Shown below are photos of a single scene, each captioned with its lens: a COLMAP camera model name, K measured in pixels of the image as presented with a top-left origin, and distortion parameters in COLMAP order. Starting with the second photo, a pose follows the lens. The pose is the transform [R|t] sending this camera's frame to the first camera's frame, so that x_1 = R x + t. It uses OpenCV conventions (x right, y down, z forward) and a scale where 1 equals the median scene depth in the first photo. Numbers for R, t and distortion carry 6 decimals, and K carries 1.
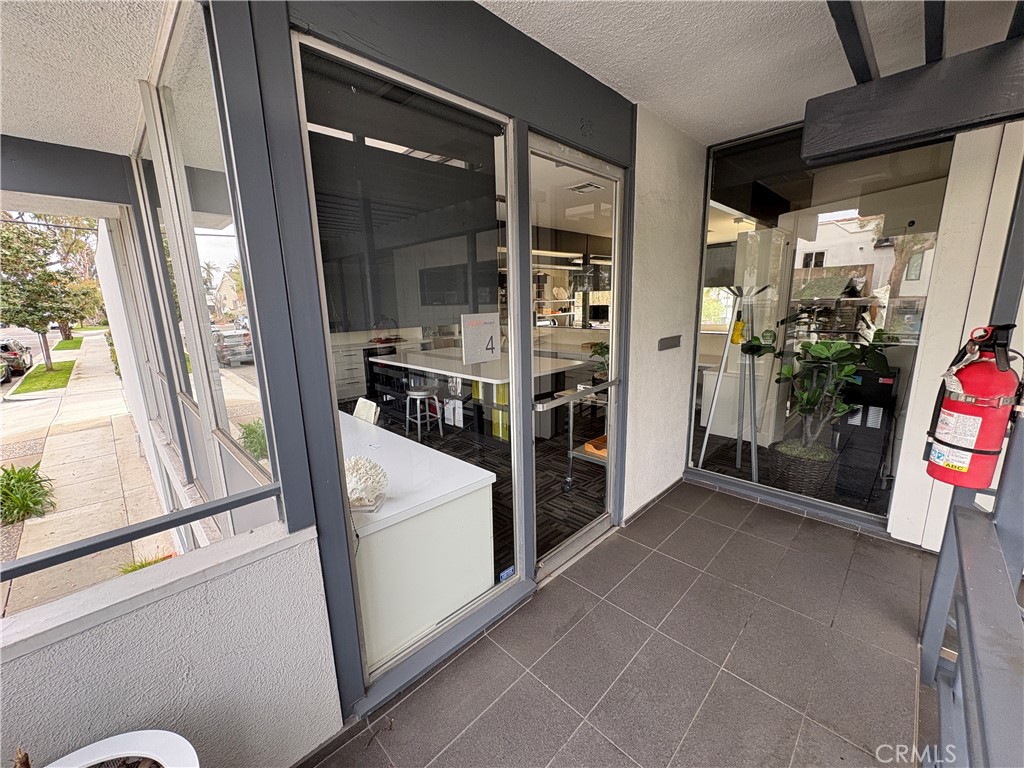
lens RADIAL K [[406.9, 0, 516.9], [0, 406.9, 381.2], [0, 0, 1]] dist [0.000751, -0.000742]
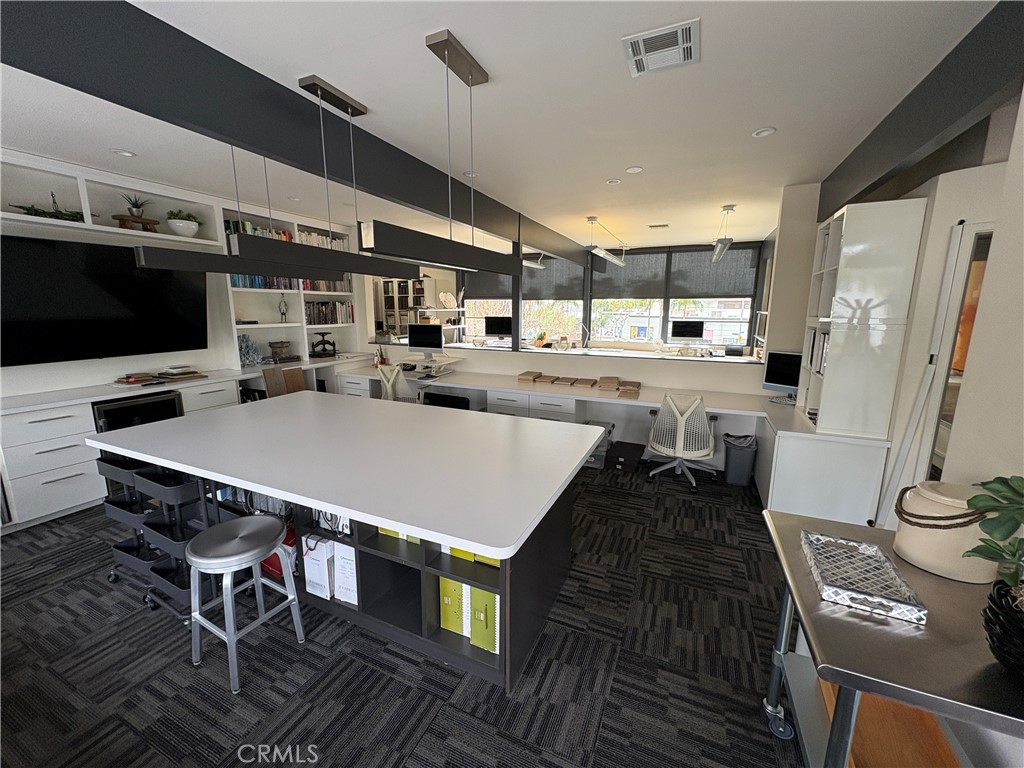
lens RADIAL K [[406.9, 0, 511.3], [0, 406.9, 384.2], [0, 0, 1]] dist [0.000751, -0.000742]
pose [[0.939201, -0.039265, 0.341116, -0.114537], [0.045505, 0.998911, -0.010307, -0.098272], [-0.340340, 0.025203, 0.939965, 0.535482]]
